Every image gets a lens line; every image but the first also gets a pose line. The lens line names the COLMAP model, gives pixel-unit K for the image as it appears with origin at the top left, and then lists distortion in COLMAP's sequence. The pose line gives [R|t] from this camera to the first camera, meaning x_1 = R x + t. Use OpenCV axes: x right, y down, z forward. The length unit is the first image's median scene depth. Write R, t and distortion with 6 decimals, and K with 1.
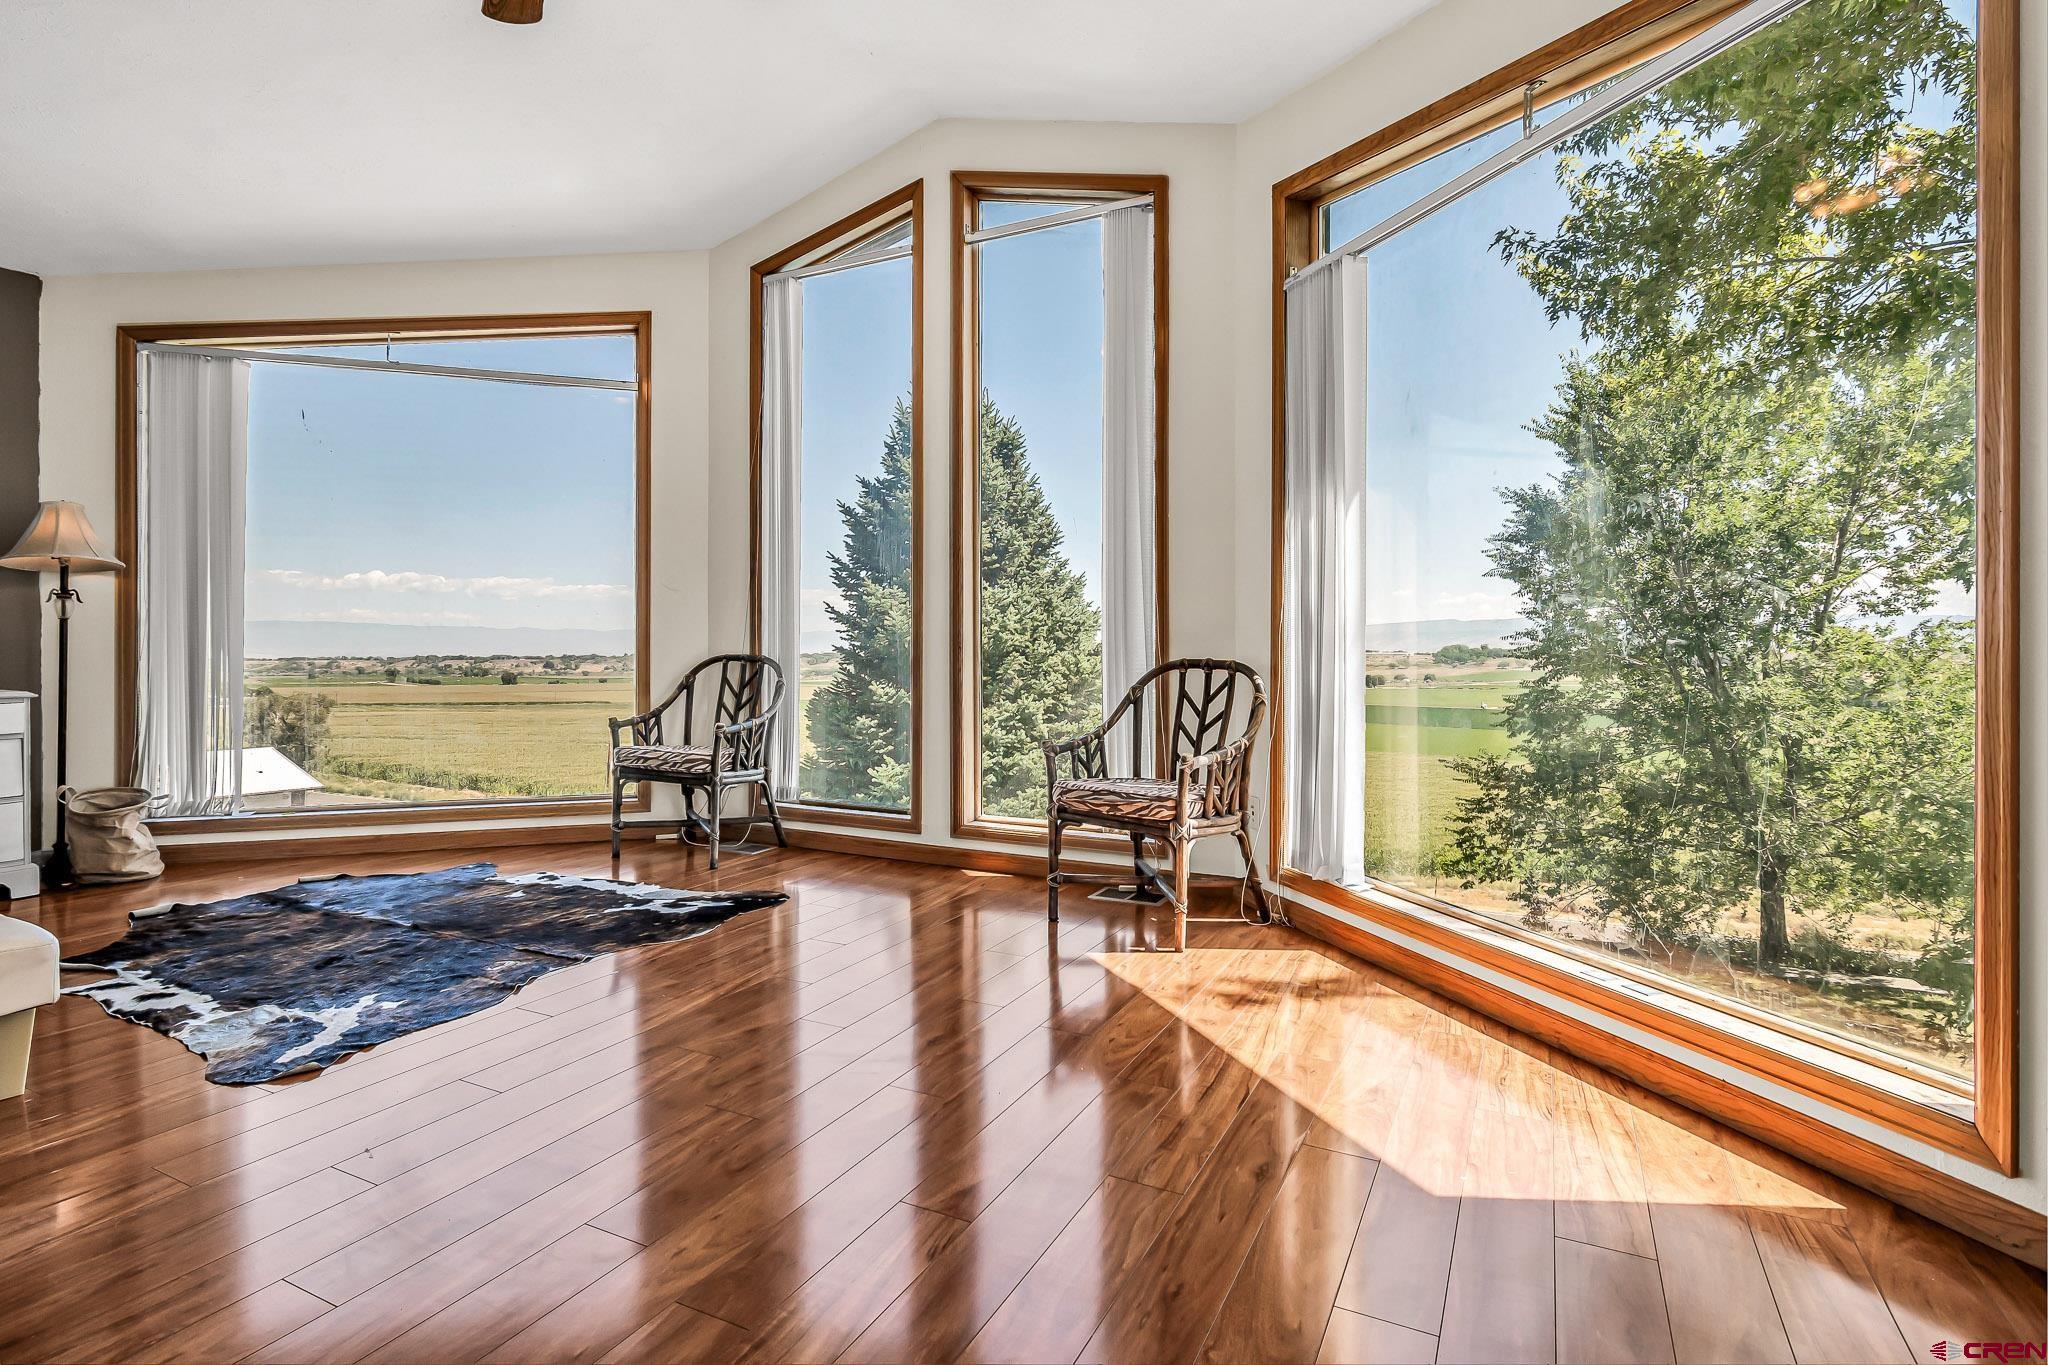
lens RADIAL K [[1030.3, 0, 1024.8], [0, 1030.3, 664.0], [0, 0, 1]] dist [0.013824, -0.004893]
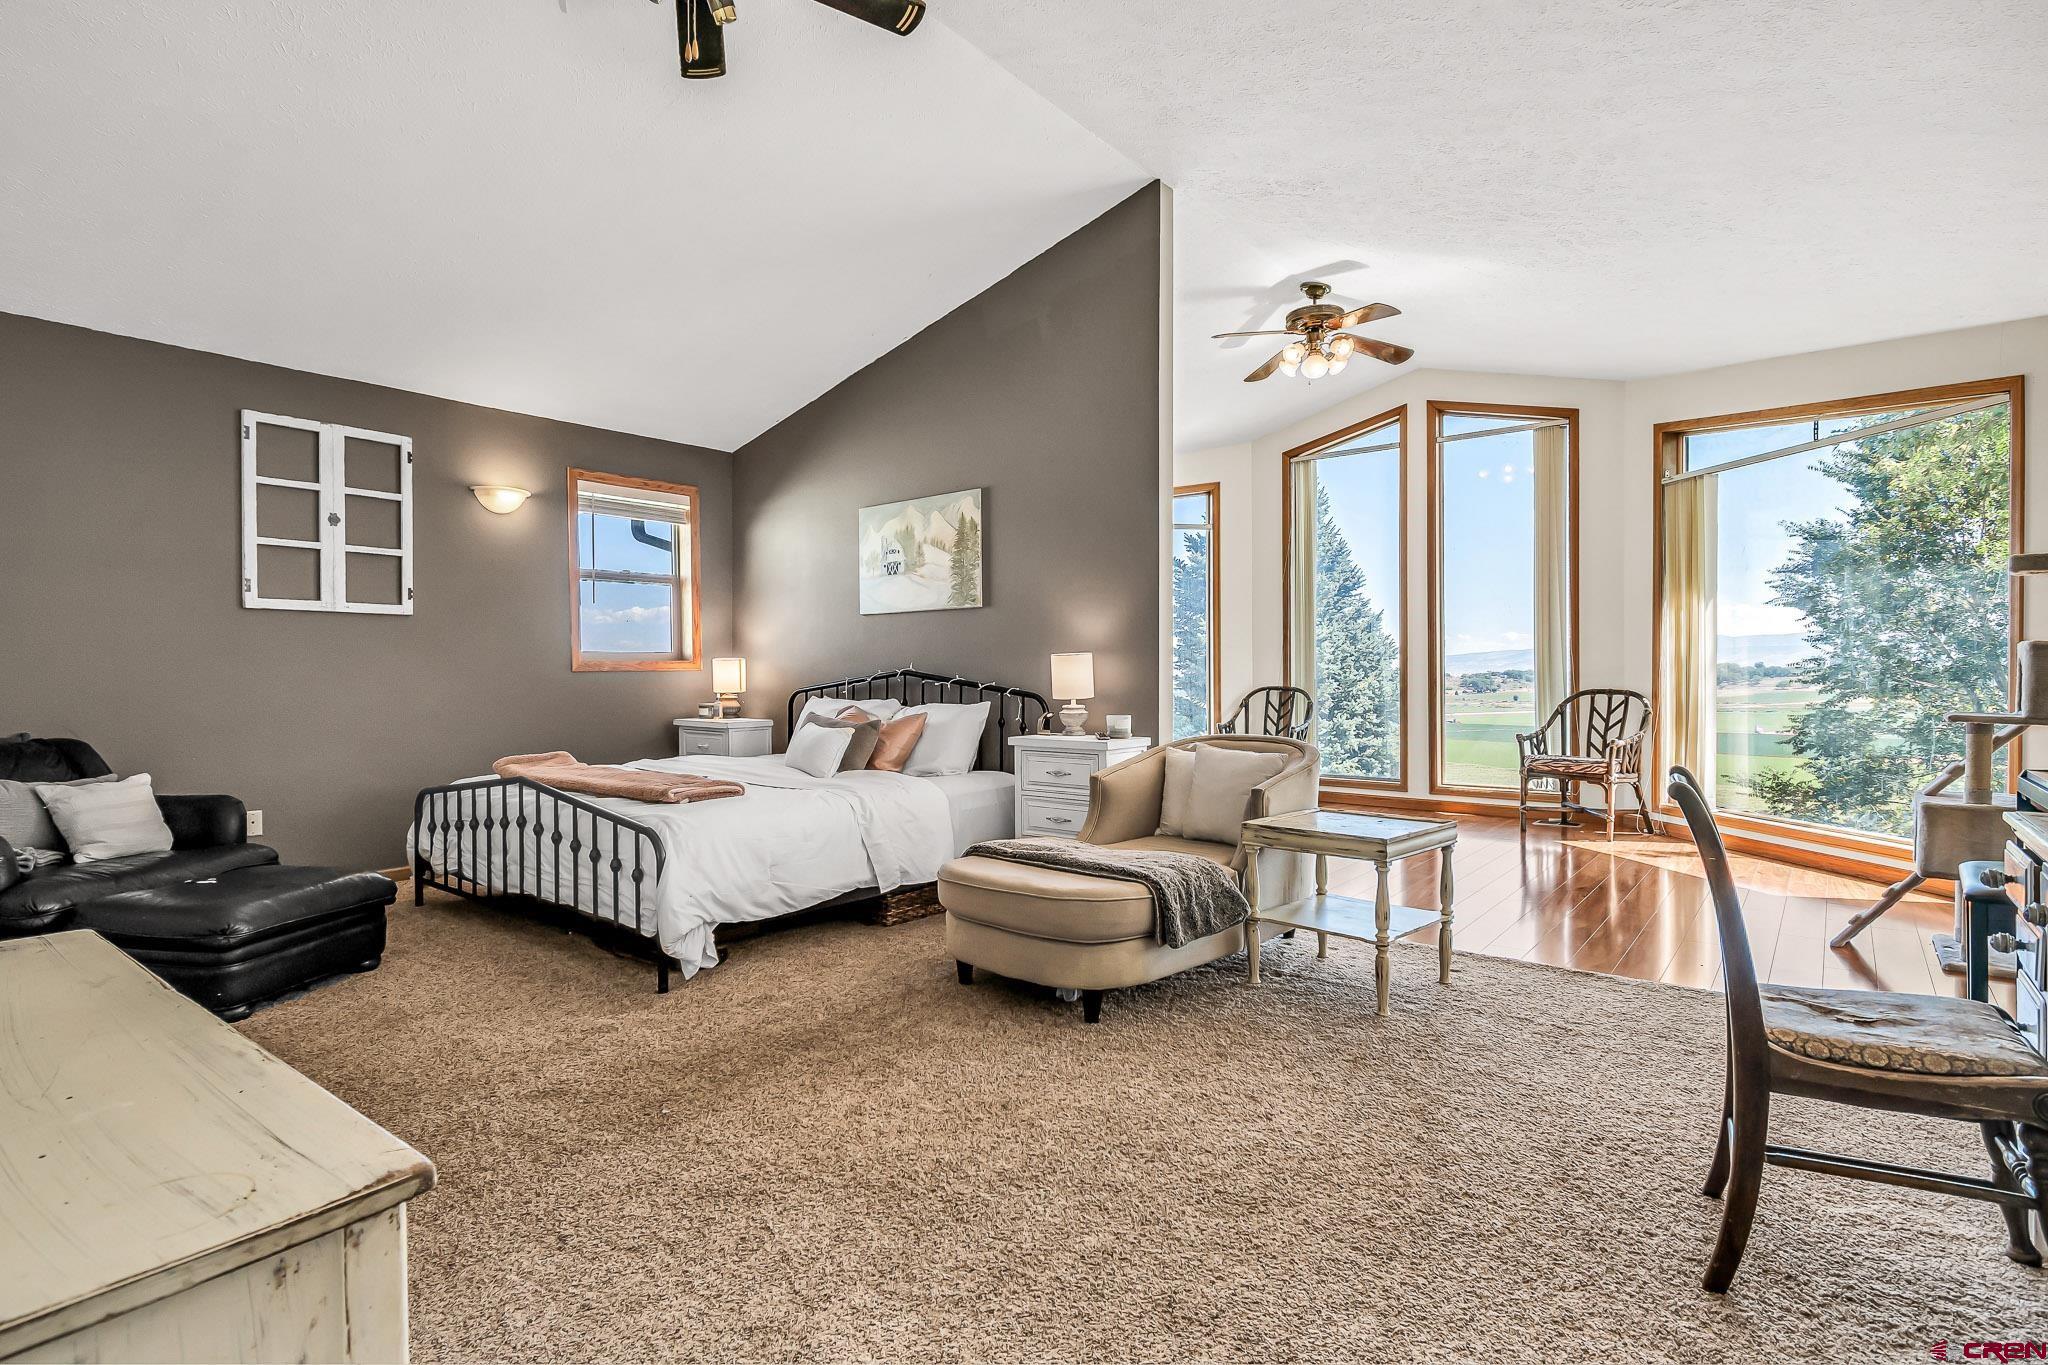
lens RADIAL K [[1030.3, 0, 1020.6], [0, 1030.3, 692.6], [0, 0, 1]] dist [0.013824, -0.004893]
pose [[0.980074, -0.003268, -0.198604, -0.347006], [0.004393, 0.999977, 0.005227, -0.009155], [0.198582, -0.005995, 0.980066, -0.707438]]
